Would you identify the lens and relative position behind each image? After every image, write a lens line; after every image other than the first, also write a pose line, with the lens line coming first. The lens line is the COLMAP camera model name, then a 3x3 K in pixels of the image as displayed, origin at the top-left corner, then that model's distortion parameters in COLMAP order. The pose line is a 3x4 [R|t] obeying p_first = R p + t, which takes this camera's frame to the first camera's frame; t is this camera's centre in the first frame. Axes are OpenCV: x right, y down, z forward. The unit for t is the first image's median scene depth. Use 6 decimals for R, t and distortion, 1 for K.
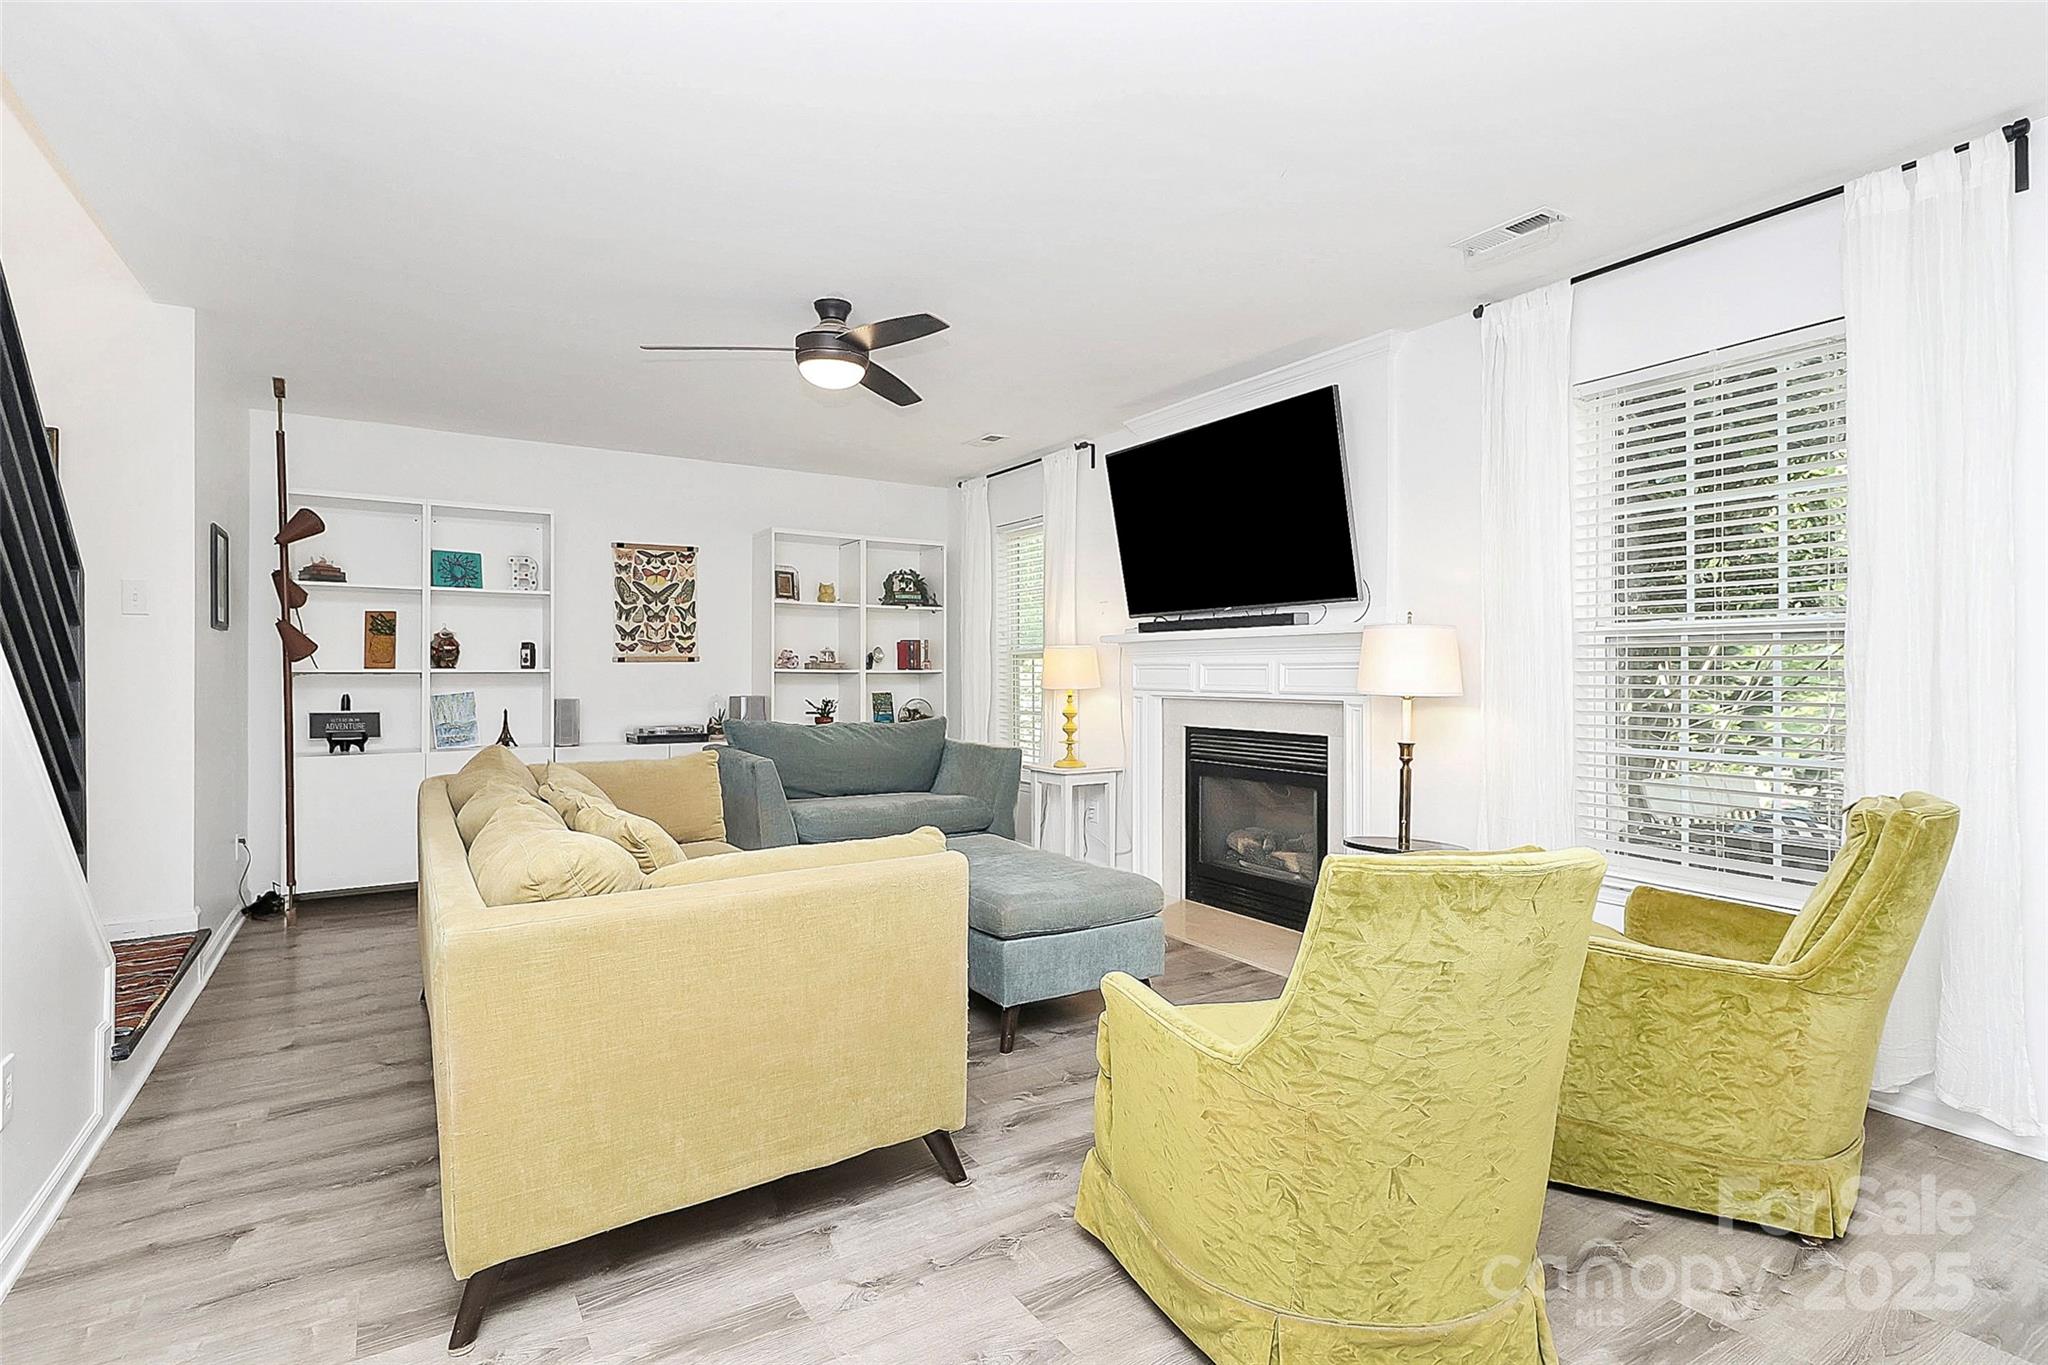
lens RADIAL K [[984.9, 0, 1022.6], [0, 984.9, 677.5], [0, 0, 1]] dist [-0.005344, -0.003514]
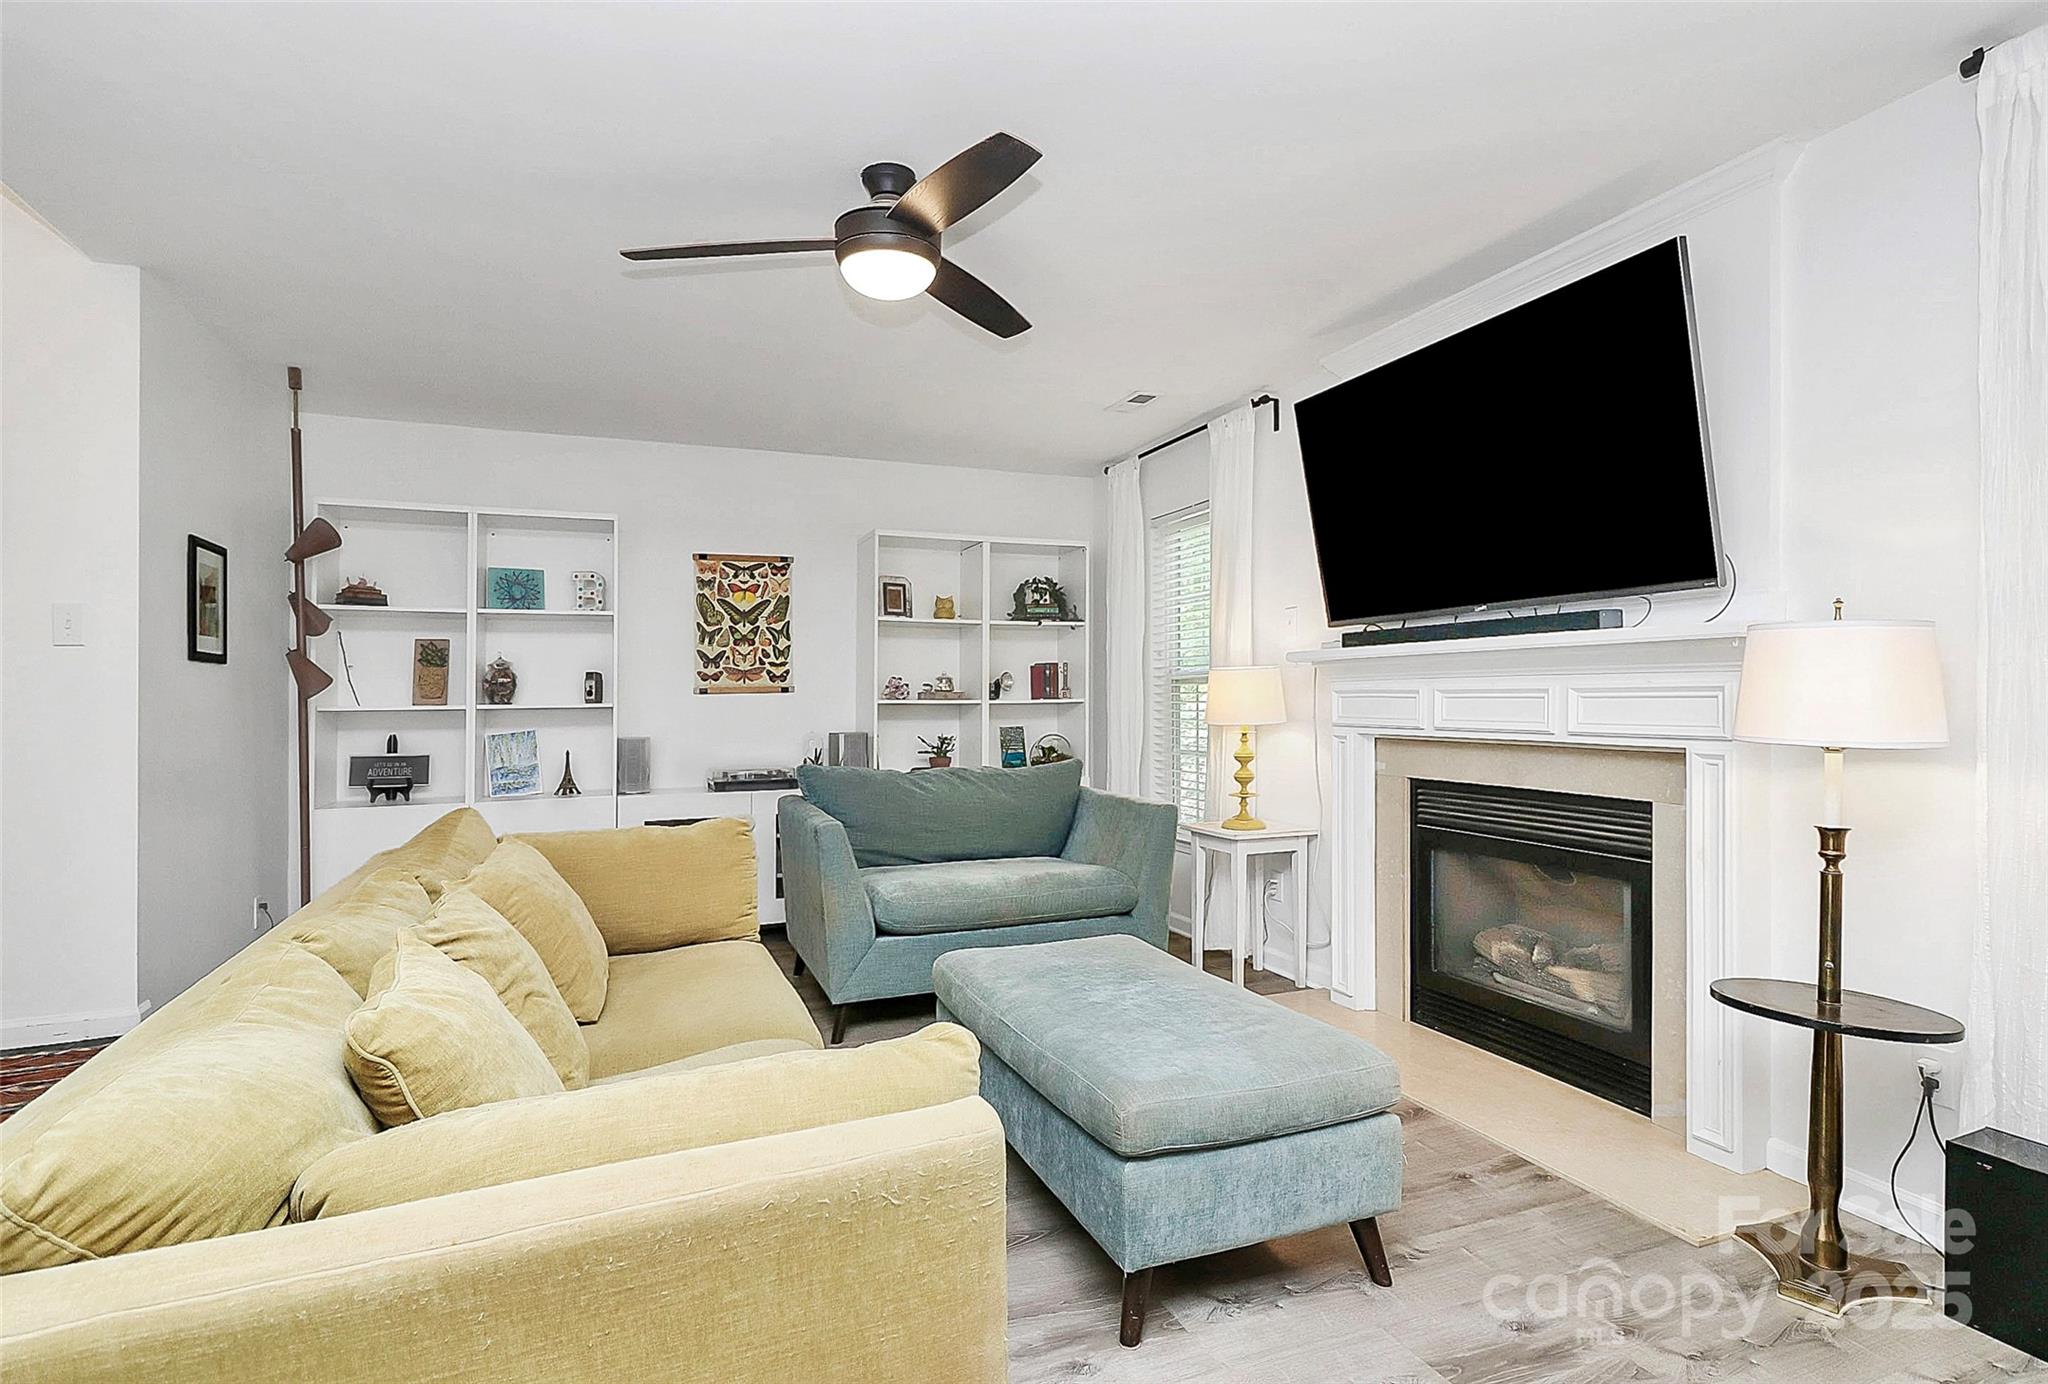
lens RADIAL K [[984.9, 0, 1015.8], [0, 984.9, 731.7], [0, 0, 1]] dist [-0.005344, -0.003514]
pose [[0.982977, -0.002601, -0.183711, 0.015827], [0.008125, 0.999537, 0.029318, -0.006748], [0.183550, -0.030311, 0.982543, 0.246062]]
